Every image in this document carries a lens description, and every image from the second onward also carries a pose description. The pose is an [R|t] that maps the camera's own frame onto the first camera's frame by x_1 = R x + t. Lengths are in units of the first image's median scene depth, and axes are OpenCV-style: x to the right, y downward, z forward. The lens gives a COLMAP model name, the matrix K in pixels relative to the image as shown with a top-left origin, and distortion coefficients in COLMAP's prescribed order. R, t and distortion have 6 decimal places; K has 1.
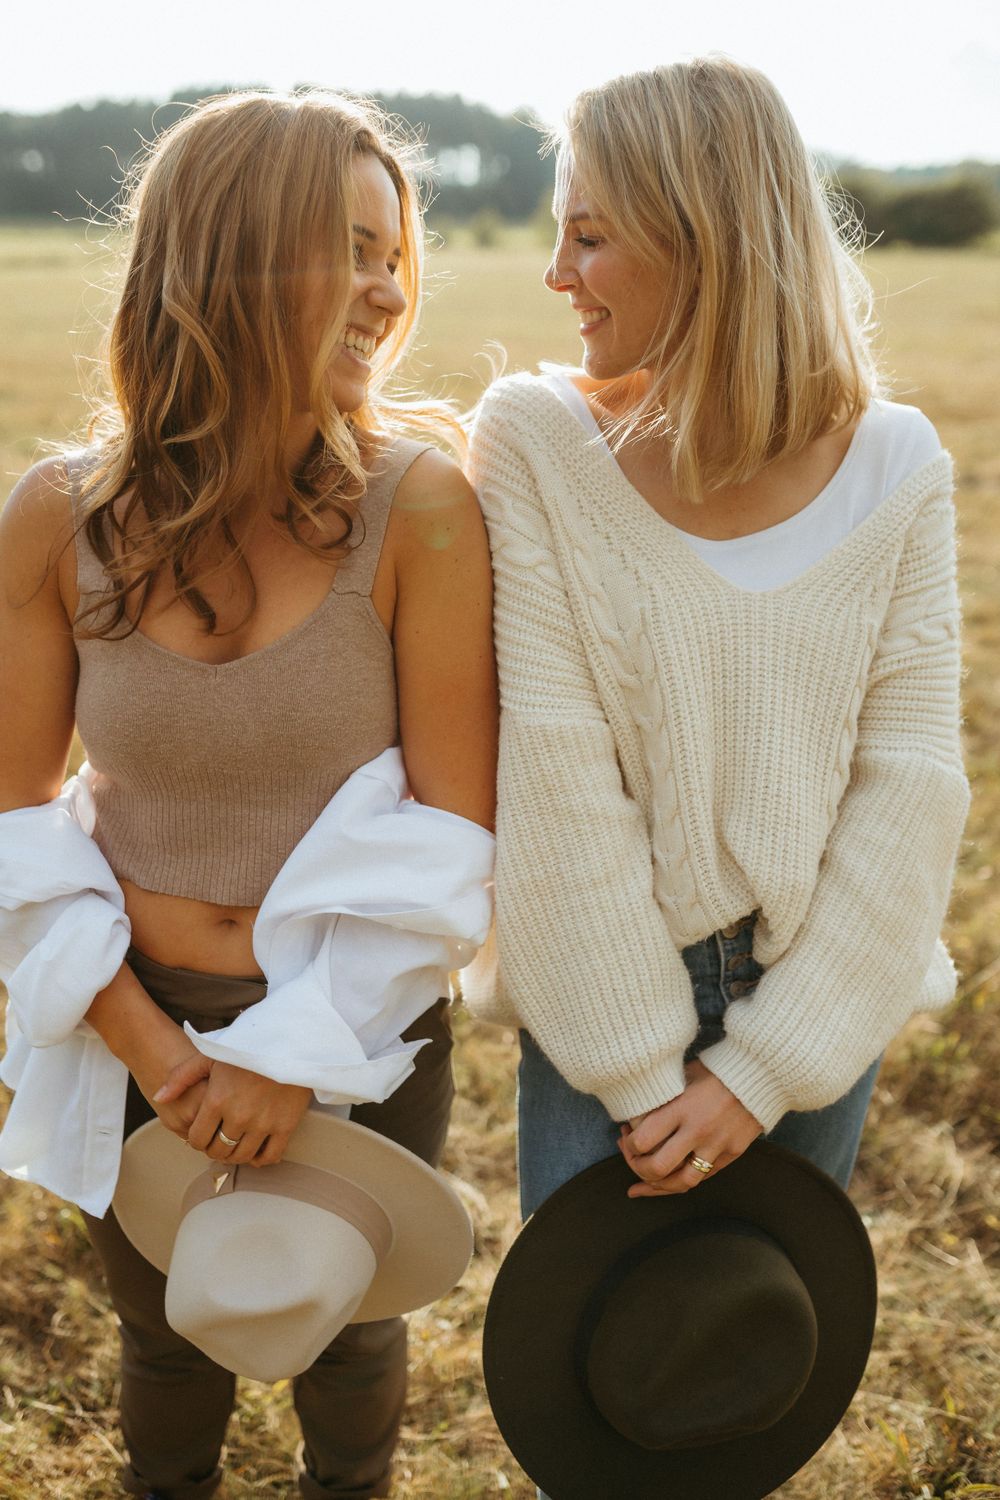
lens RADIAL K [[1489.6, 0, 500.3], [0, 1489.6, 720.6], [0, 0, 1]] dist [-0.042959, 0.011254]
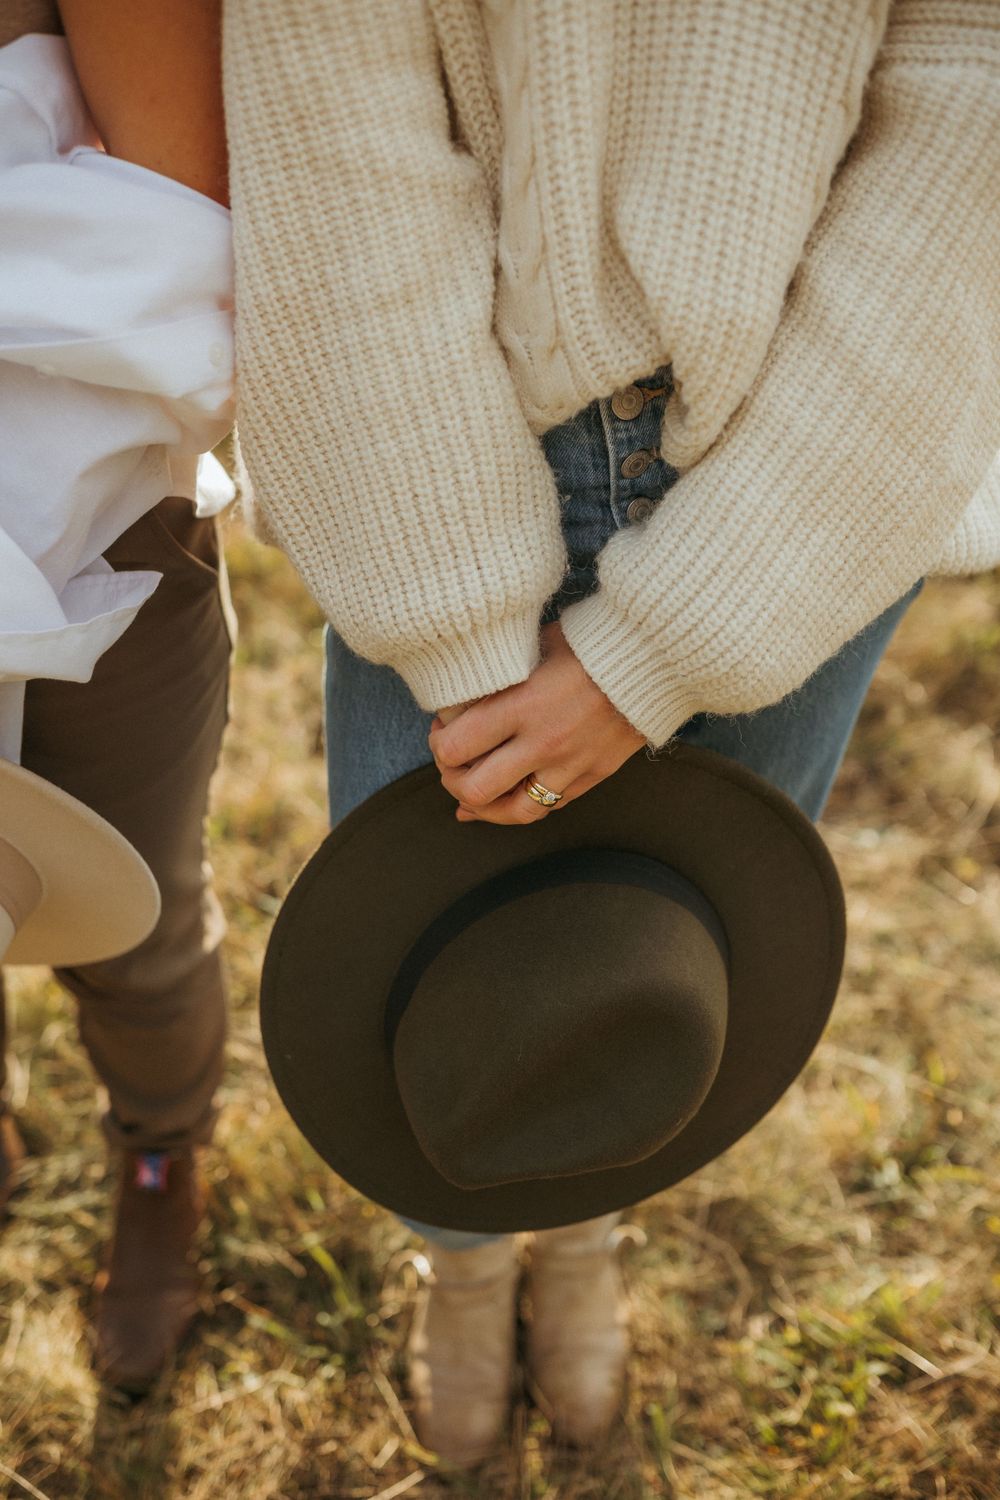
lens RADIAL K [[1514.2, 0, 501.4], [0, 1514.2, 764.7], [0, 0, 1]] dist [-0.047722, 0.014563]
pose [[0.996572, 0.069773, -0.044459, 0.144063], [-0.051570, 0.944081, 0.325655, 0.086019], [0.064694, -0.322246, 0.944443, 0.409315]]
